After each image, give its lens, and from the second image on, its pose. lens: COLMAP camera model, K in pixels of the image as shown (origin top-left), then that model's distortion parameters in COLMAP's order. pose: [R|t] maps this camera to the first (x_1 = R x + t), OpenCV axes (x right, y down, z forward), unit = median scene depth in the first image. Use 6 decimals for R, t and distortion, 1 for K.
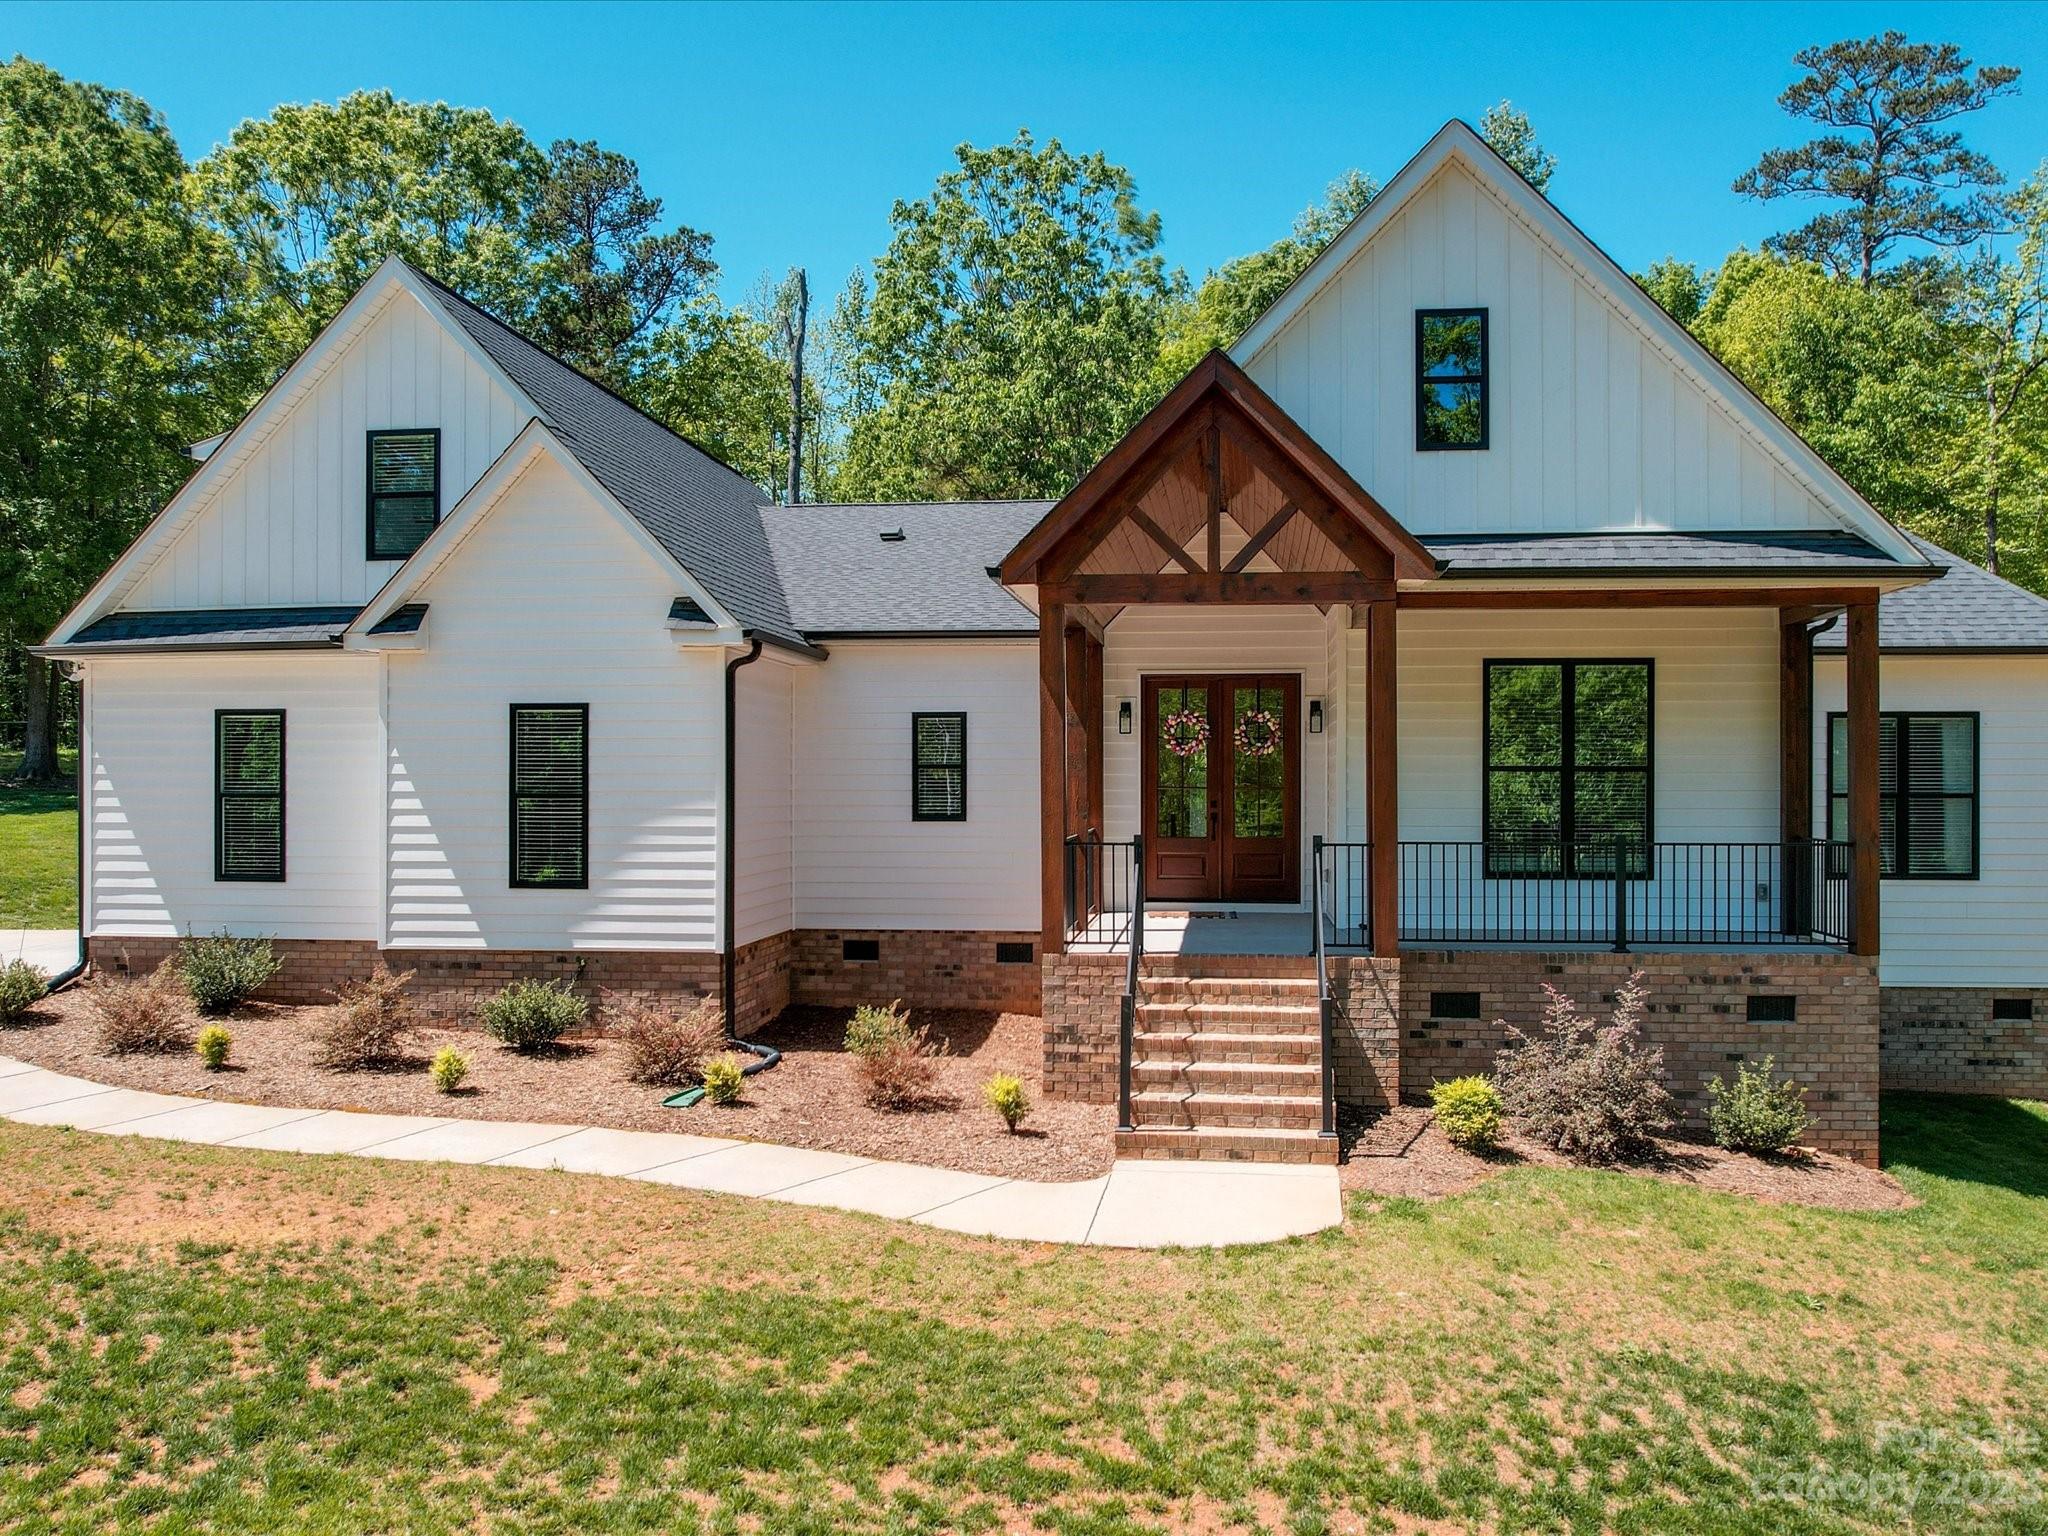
lens RADIAL K [[1732.7, 0, 1024.0], [0, 1732.7, 768.0], [0, 0, 1]] dist [-0.062499, 0.017804]
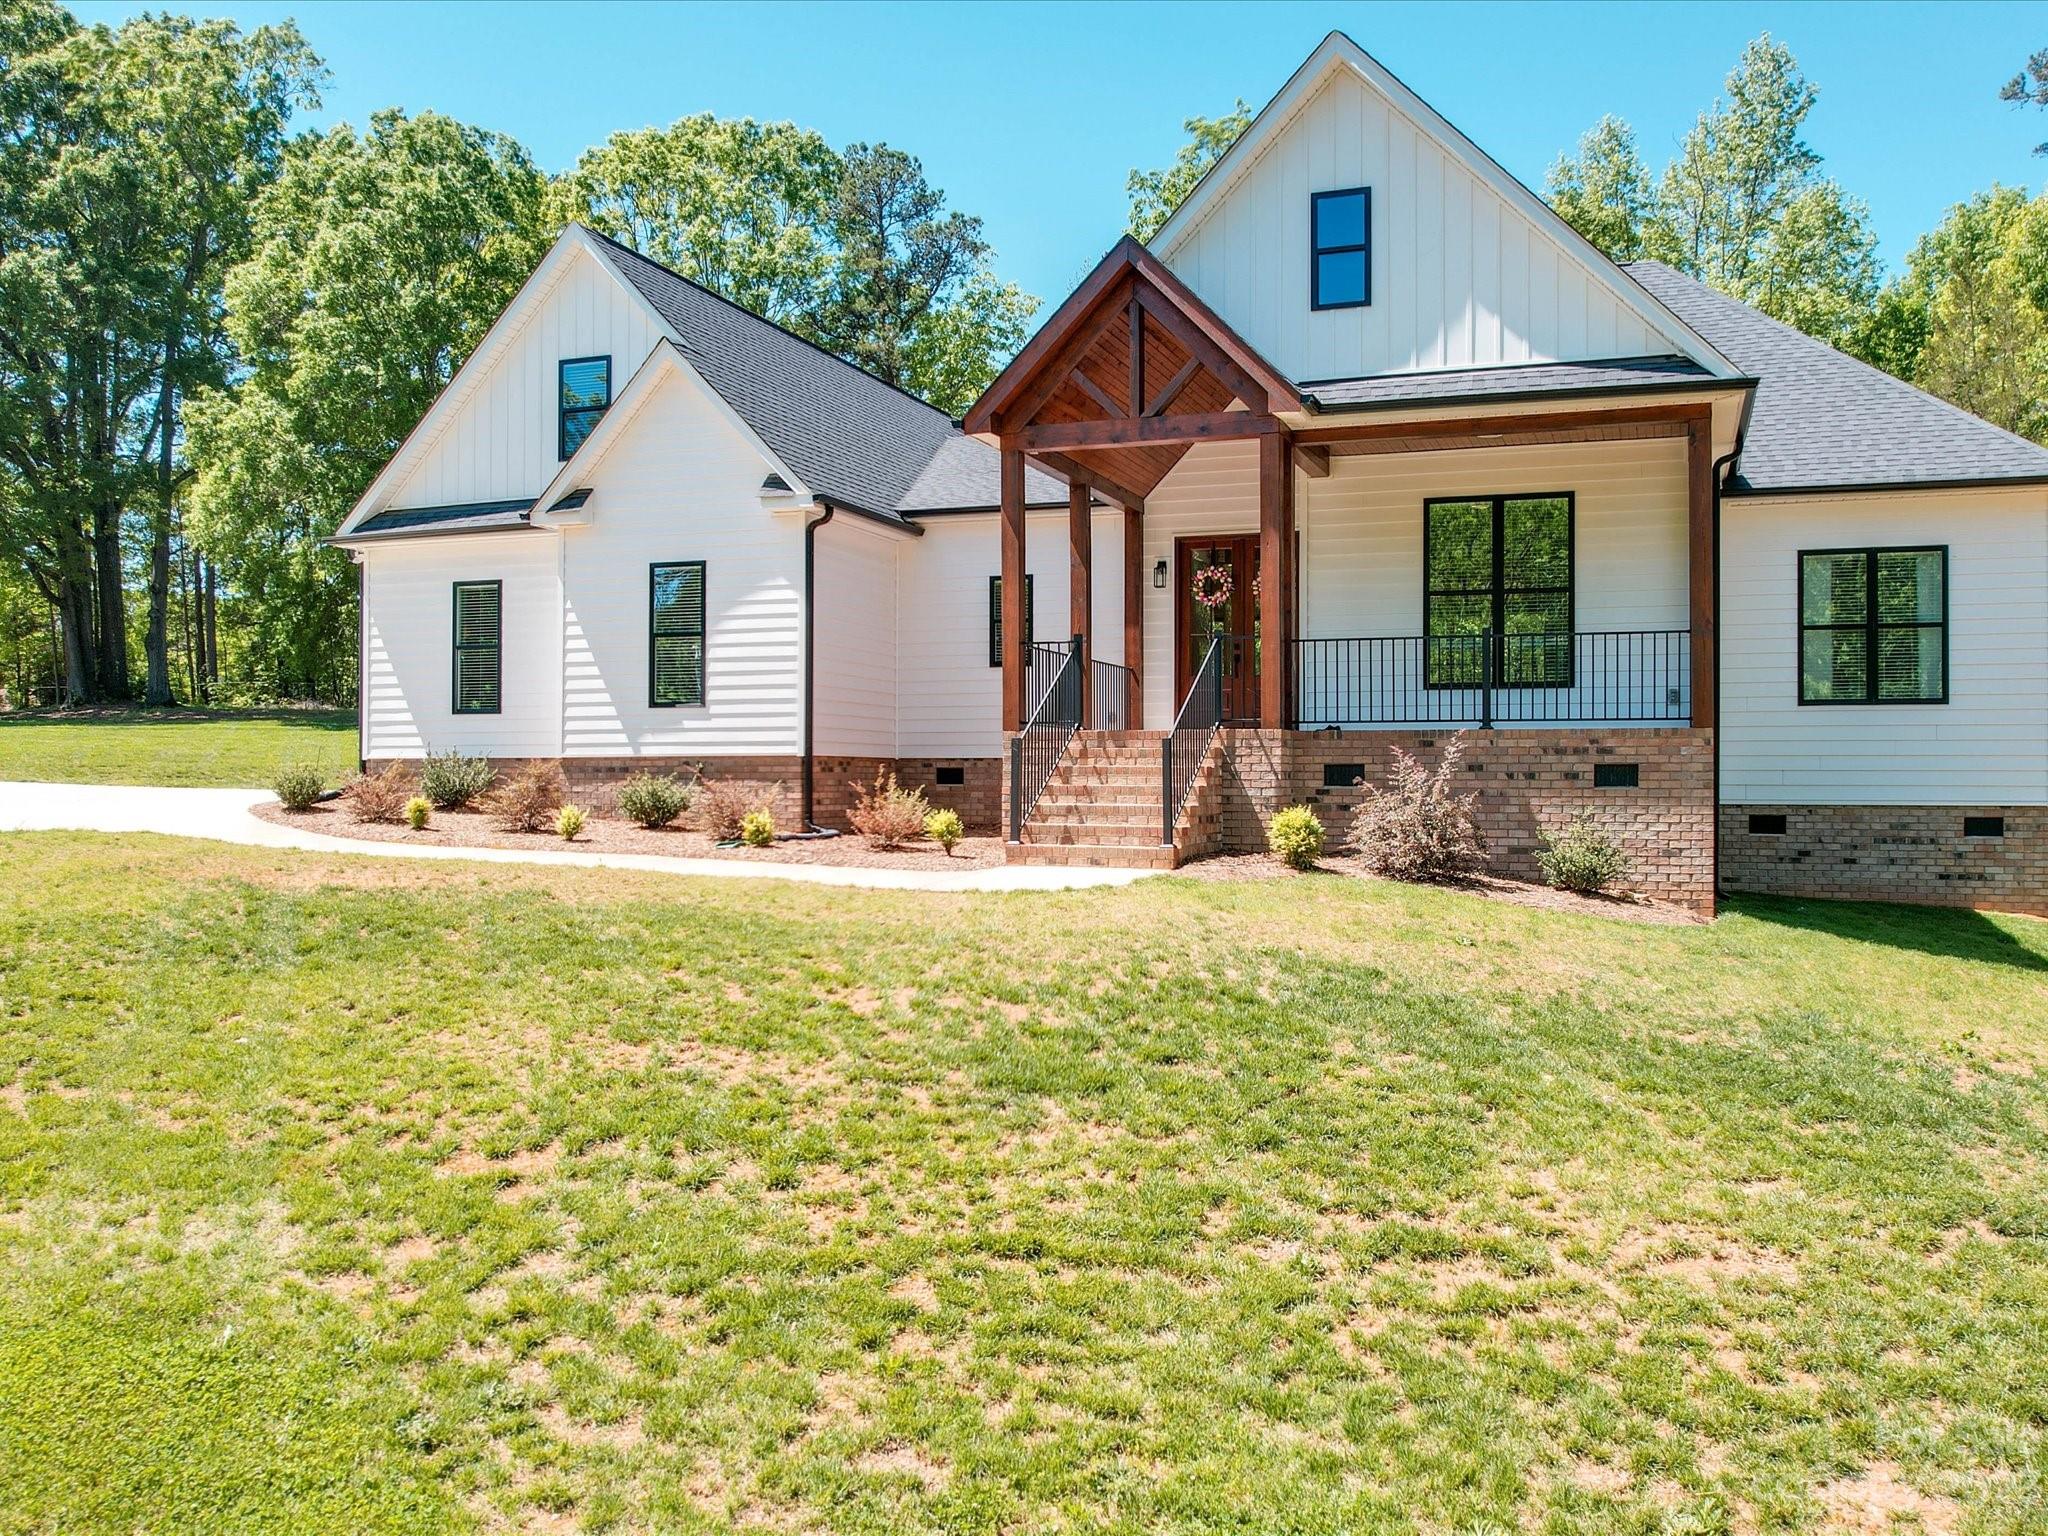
lens RADIAL K [[1732.7, 0, 1024.0], [0, 1732.7, 768.0], [0, 0, 1]] dist [-0.062499, 0.017804]
pose [[0.971749, -0.000001, -0.236017, 0.260374], [-0.000365, 0.999999, -0.001509, 0.110668], [0.236017, 0.001553, 0.971748, -0.169050]]
